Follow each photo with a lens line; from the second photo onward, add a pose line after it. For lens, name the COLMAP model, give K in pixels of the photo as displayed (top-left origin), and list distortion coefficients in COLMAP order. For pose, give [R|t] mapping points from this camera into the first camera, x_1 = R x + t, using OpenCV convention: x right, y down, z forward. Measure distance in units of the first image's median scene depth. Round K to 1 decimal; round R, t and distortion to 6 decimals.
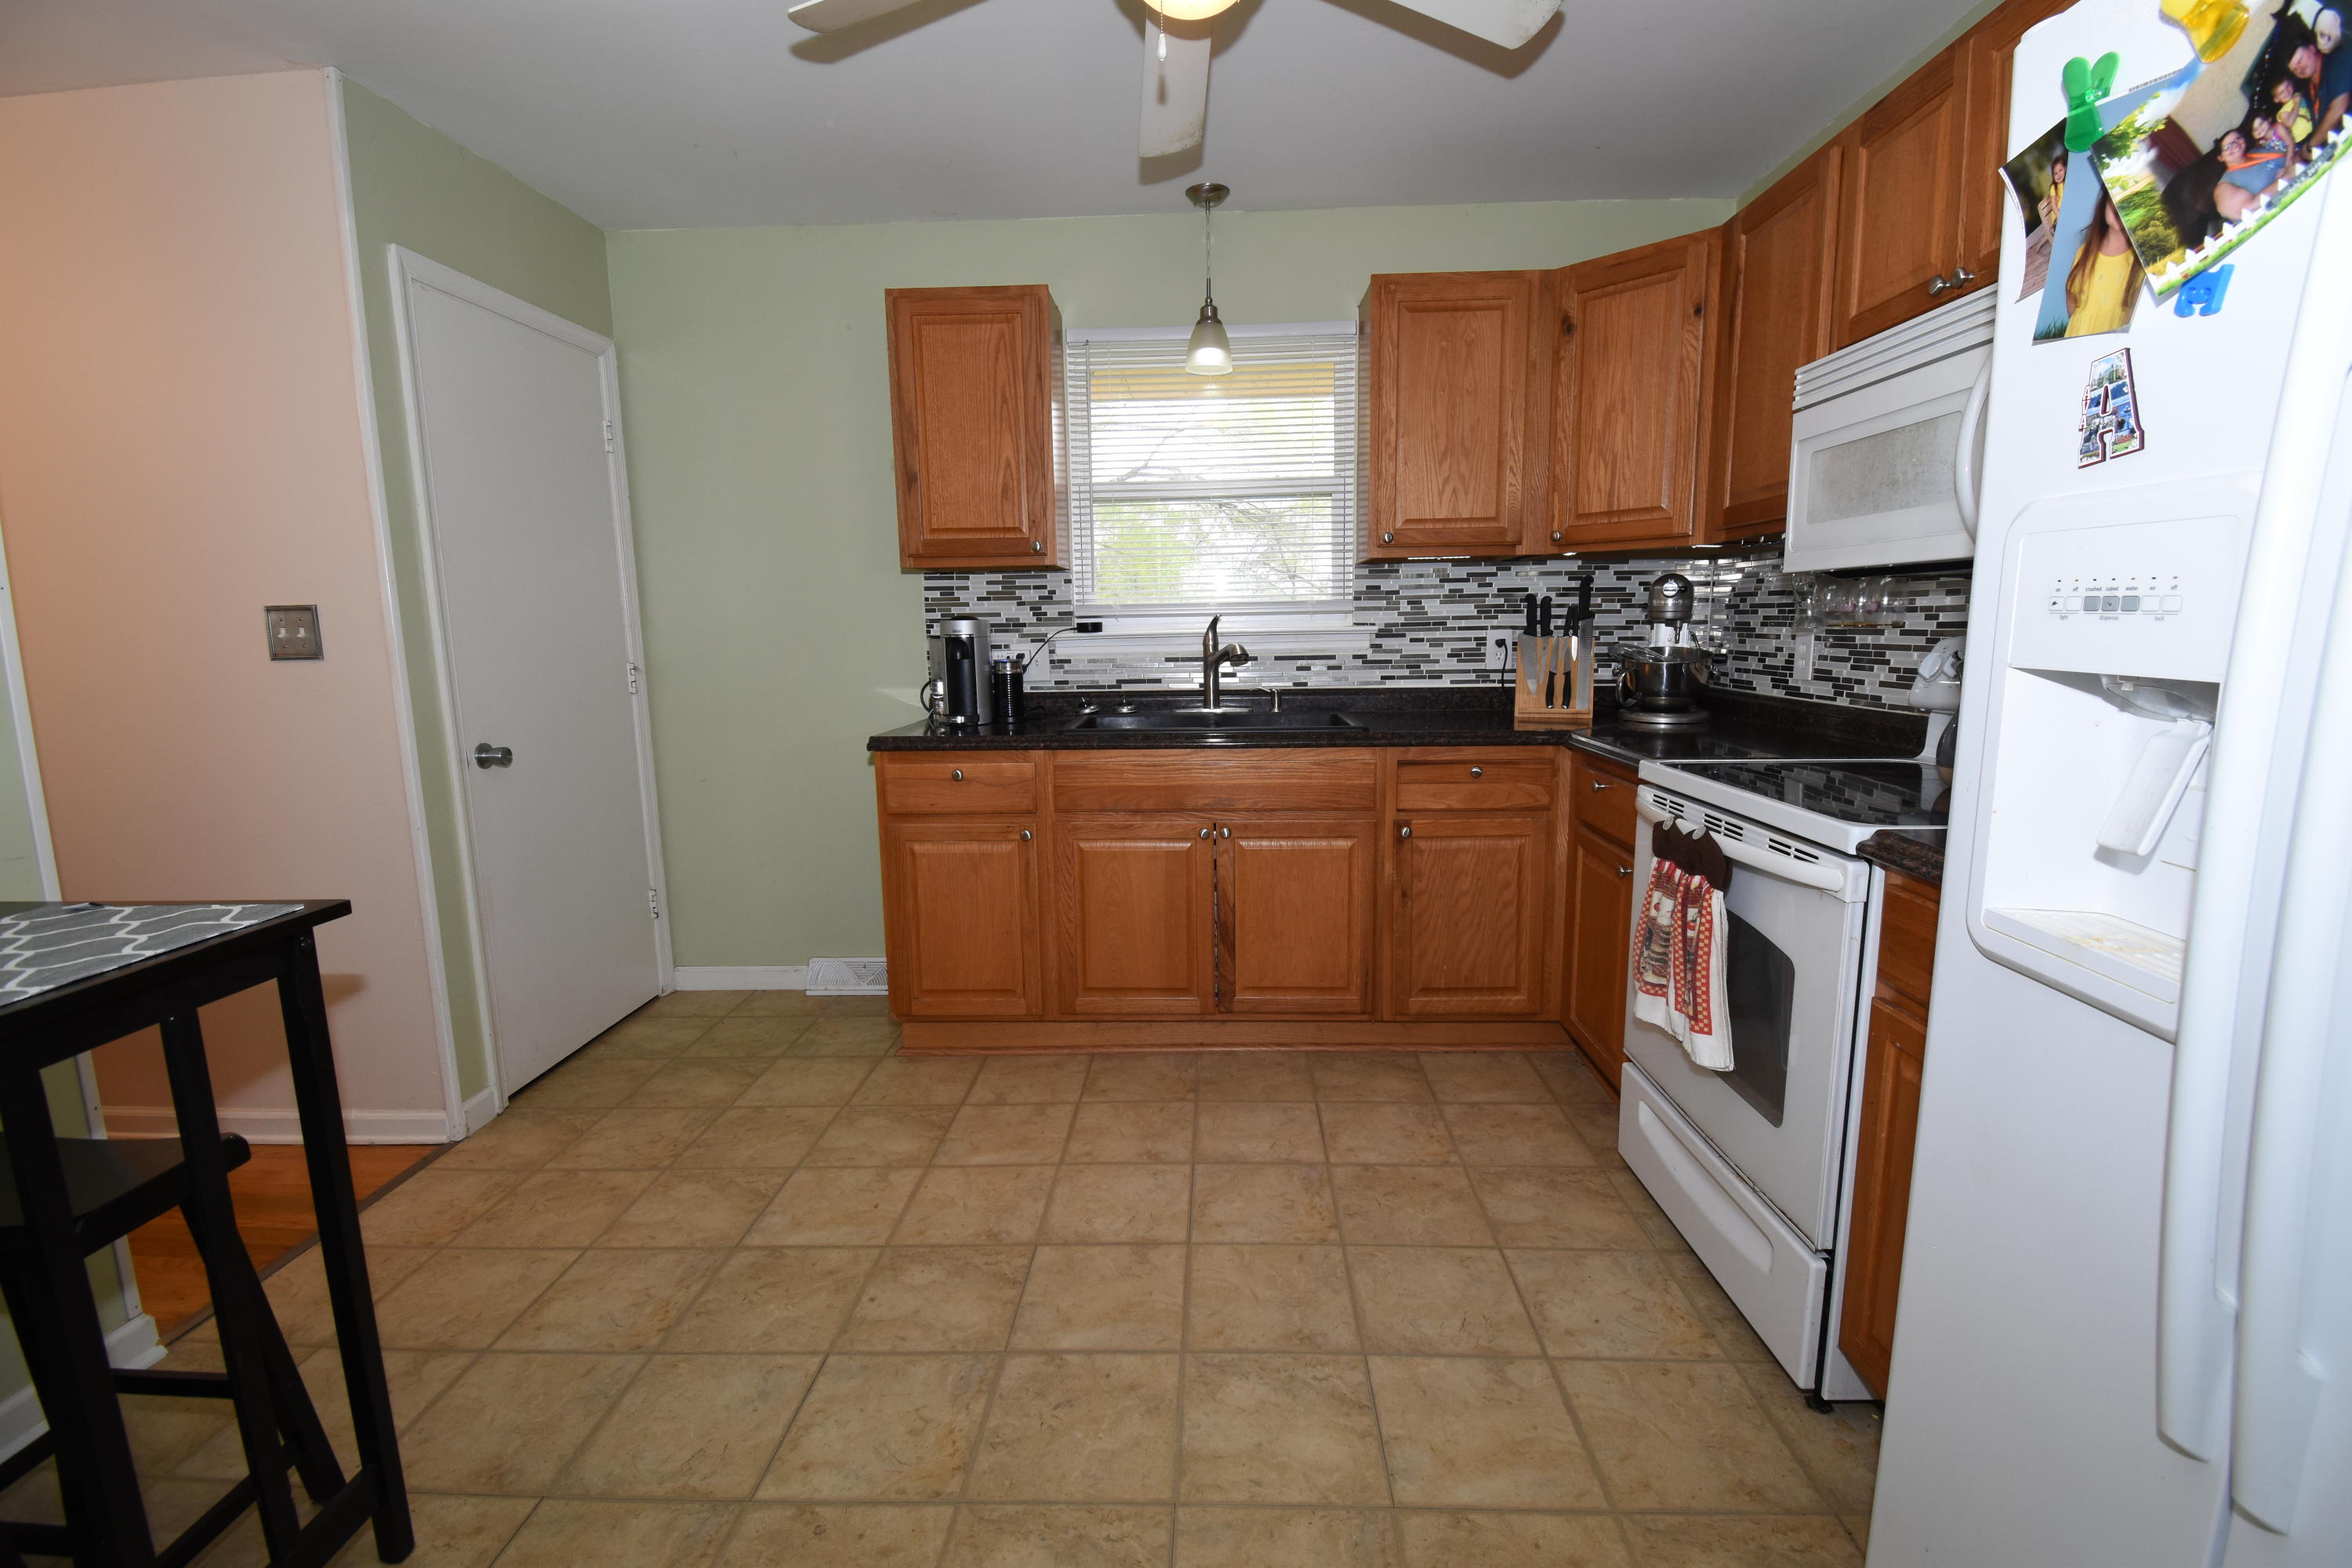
lens RADIAL K [[1044.2, 0, 1187.5], [0, 1044.2, 781.9], [0, 0, 1]] dist [0.024629, -0.028226]
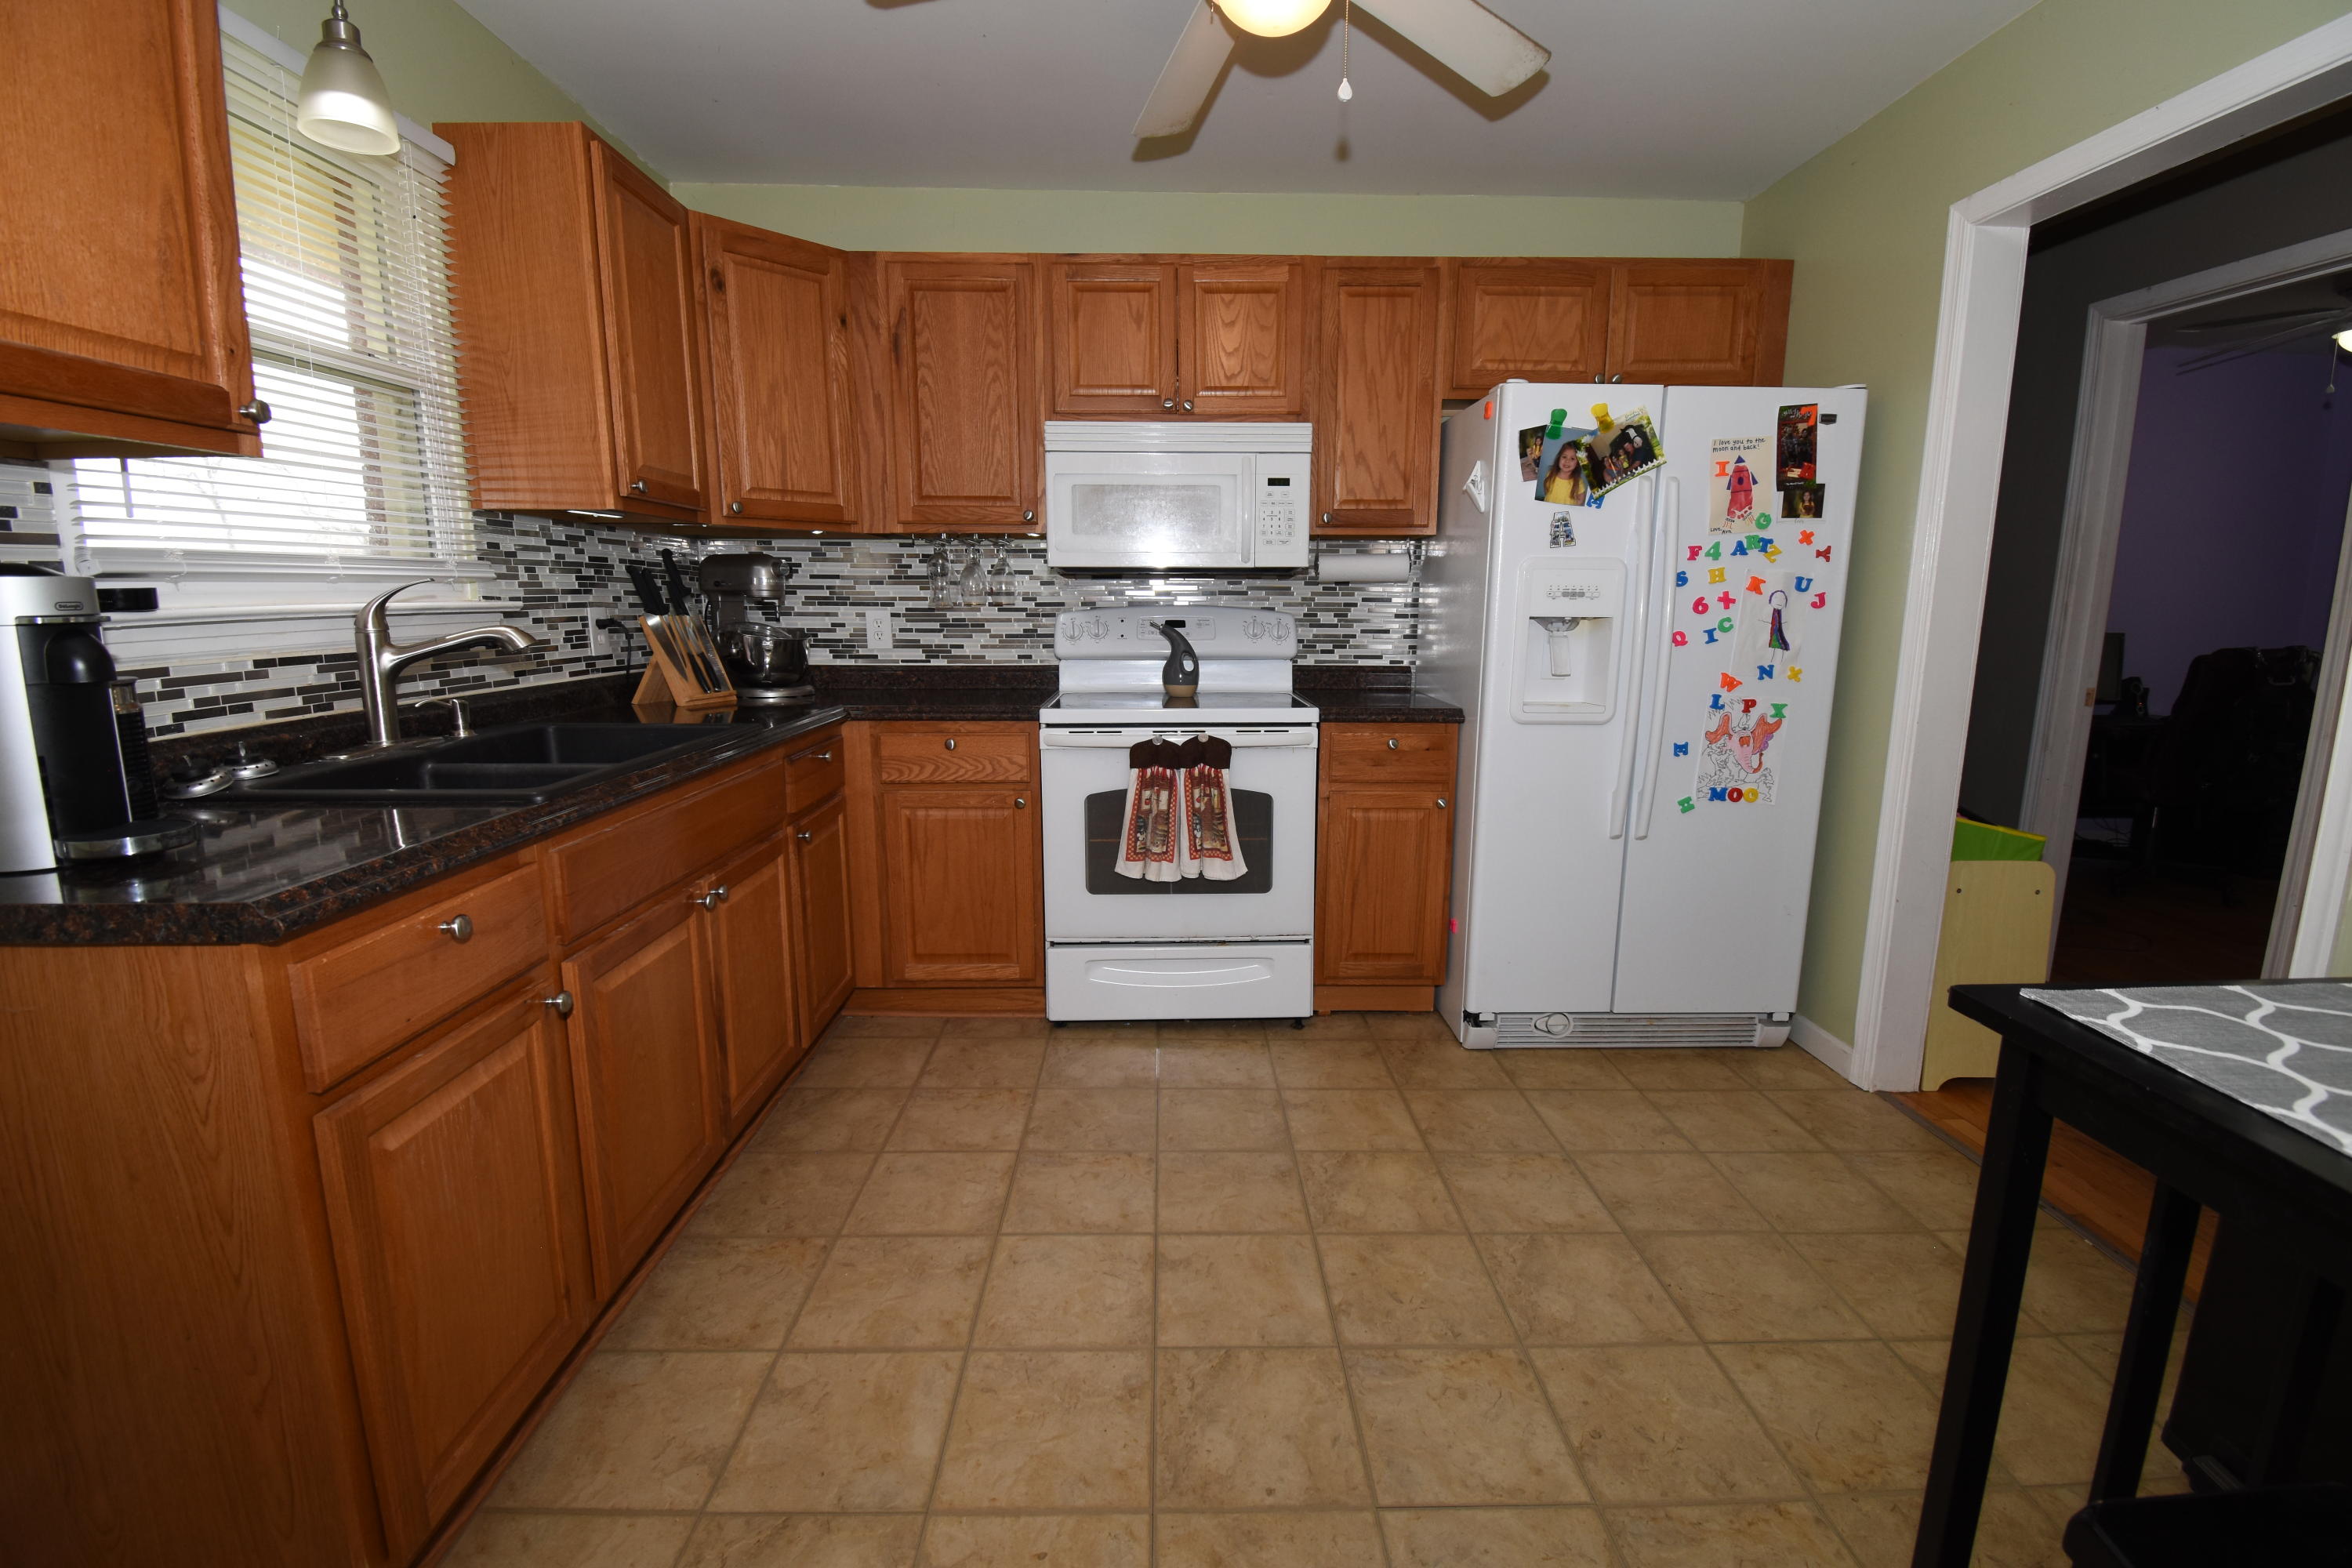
lens RADIAL K [[1044.2, 0, 1187.5], [0, 1044.2, 781.9], [0, 0, 1]] dist [0.024629, -0.028226]
pose [[-0.060977, -0.159721, 0.985277, -0.729997], [0.148346, 0.974701, 0.167188, -0.104576], [-0.987054, 0.156357, -0.035740, 0.767829]]
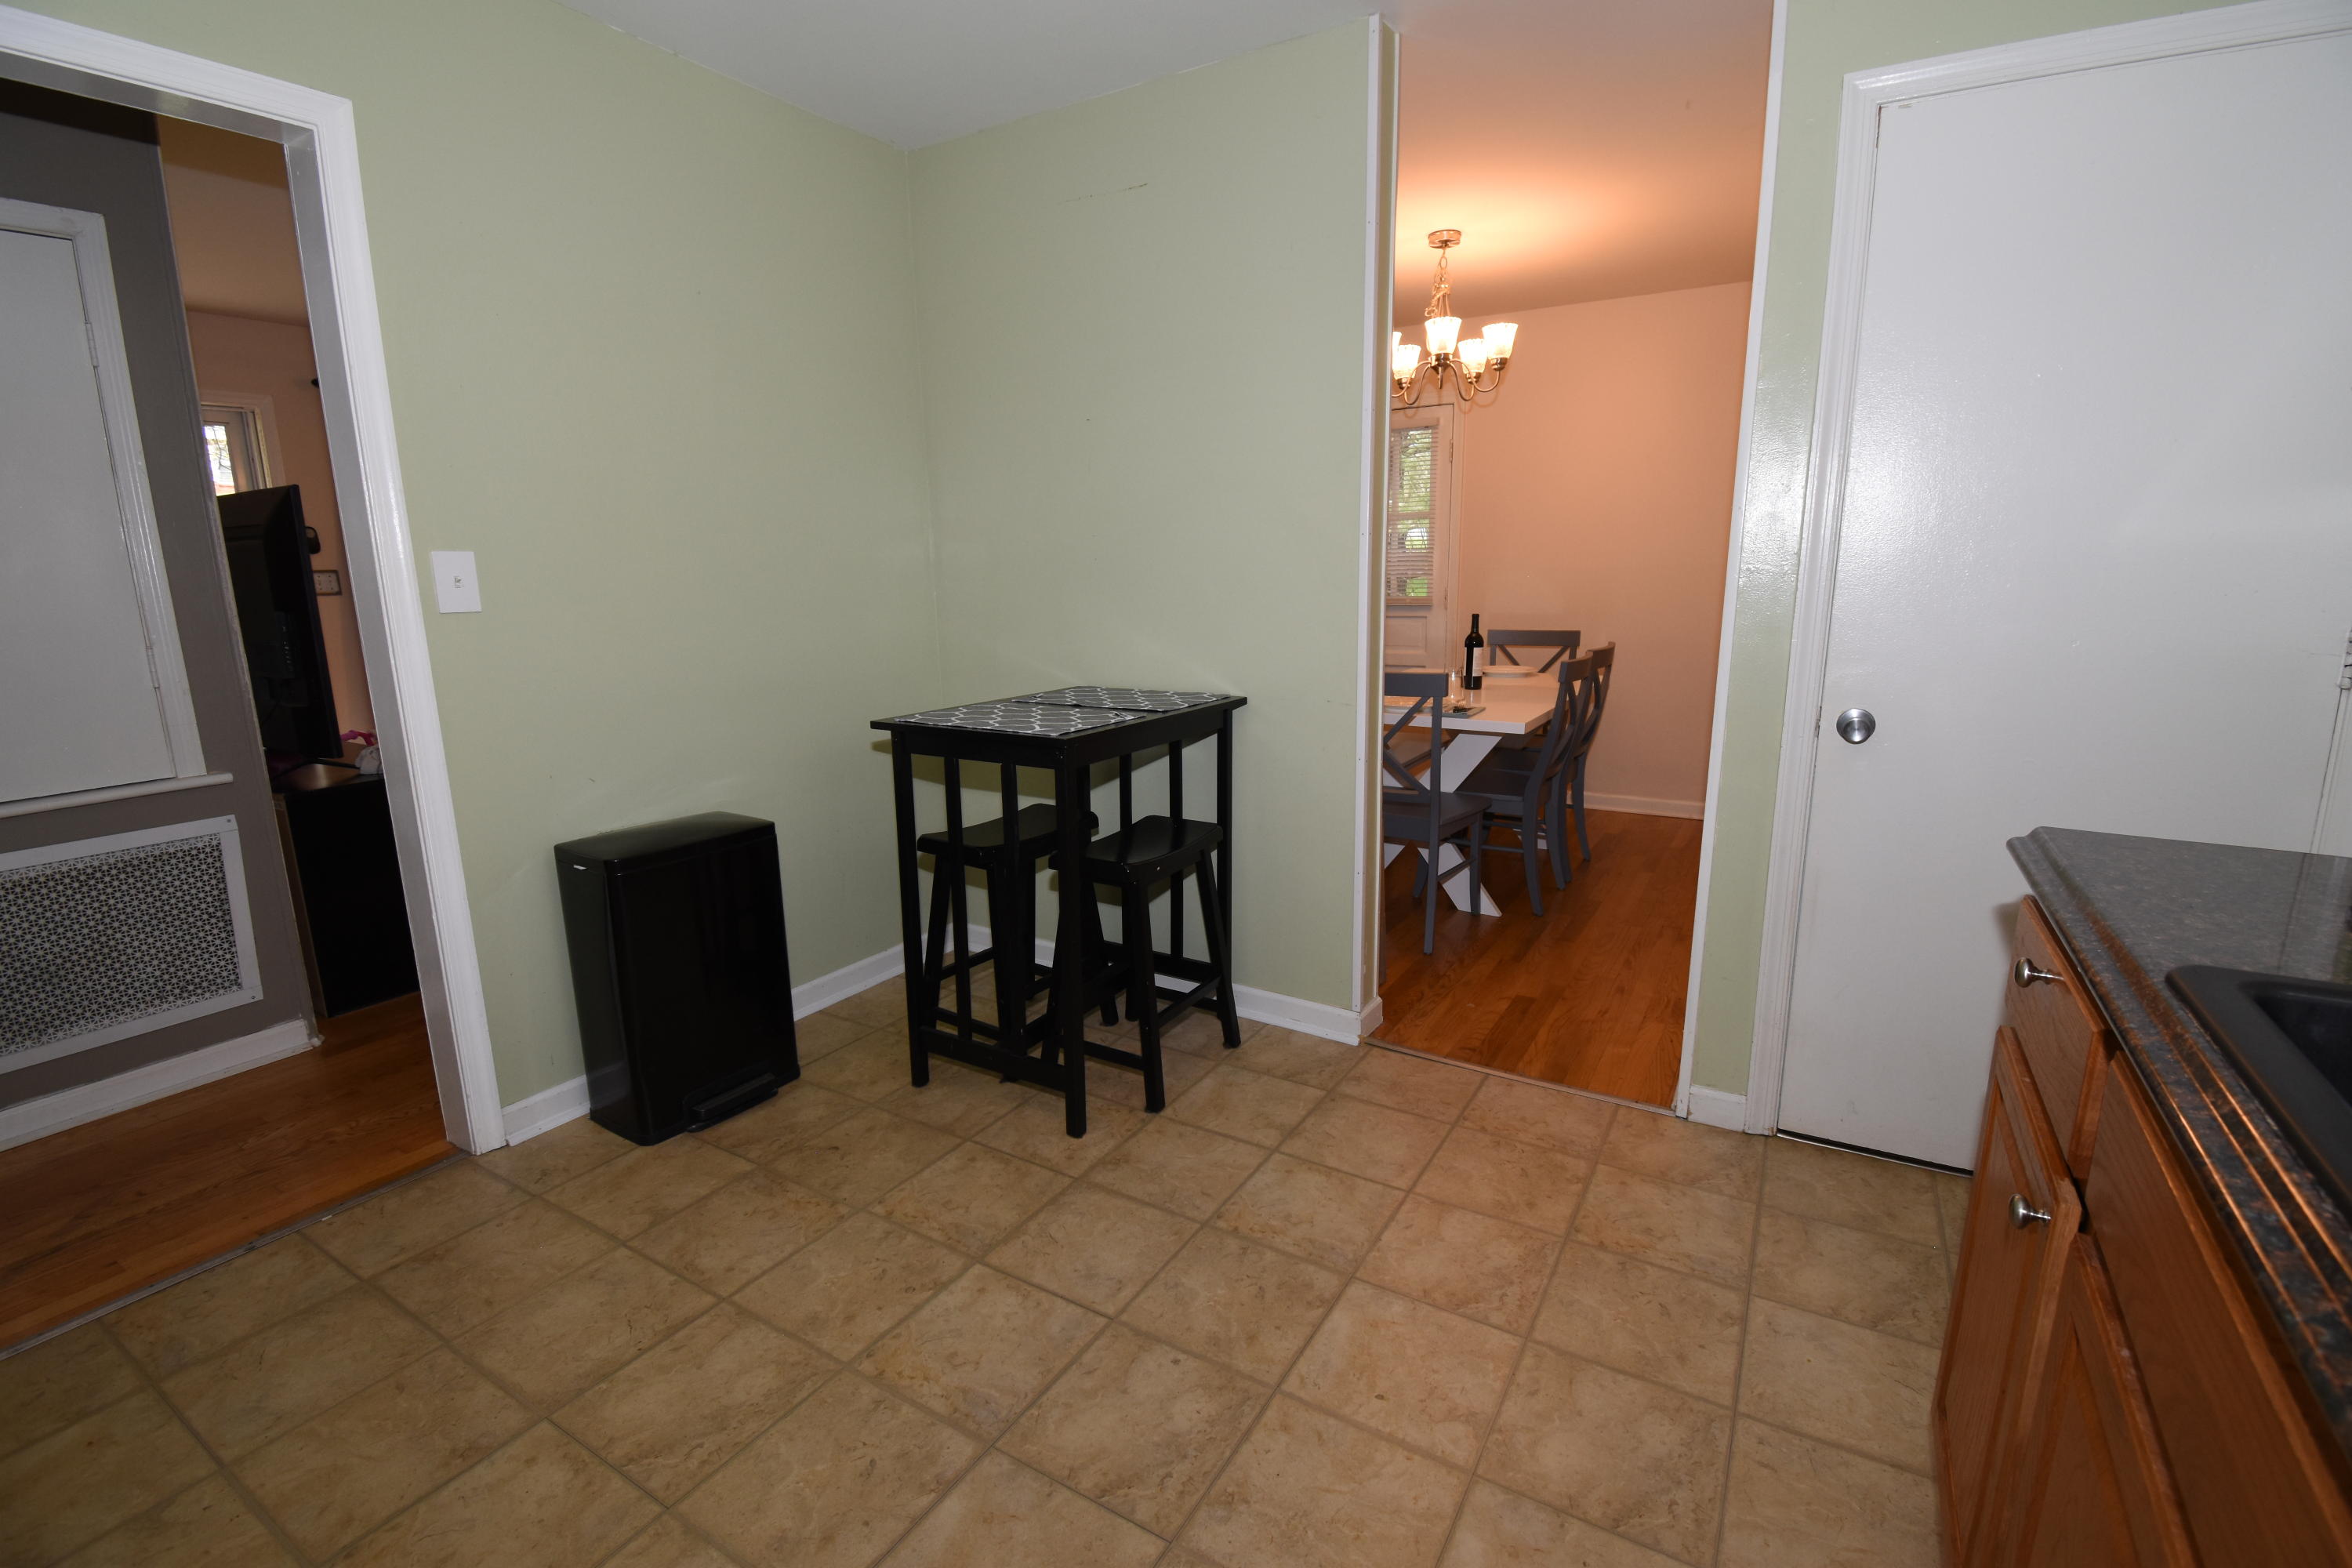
lens RADIAL K [[1044.2, 0, 1187.5], [0, 1044.2, 781.9], [0, 0, 1]] dist [0.024629, -0.028226]
pose [[-0.484921, 0.200189, -0.851338, 0.255959], [-0.116442, 0.950004, 0.289715, -0.161462], [0.866772, 0.239620, -0.437366, 0.970404]]
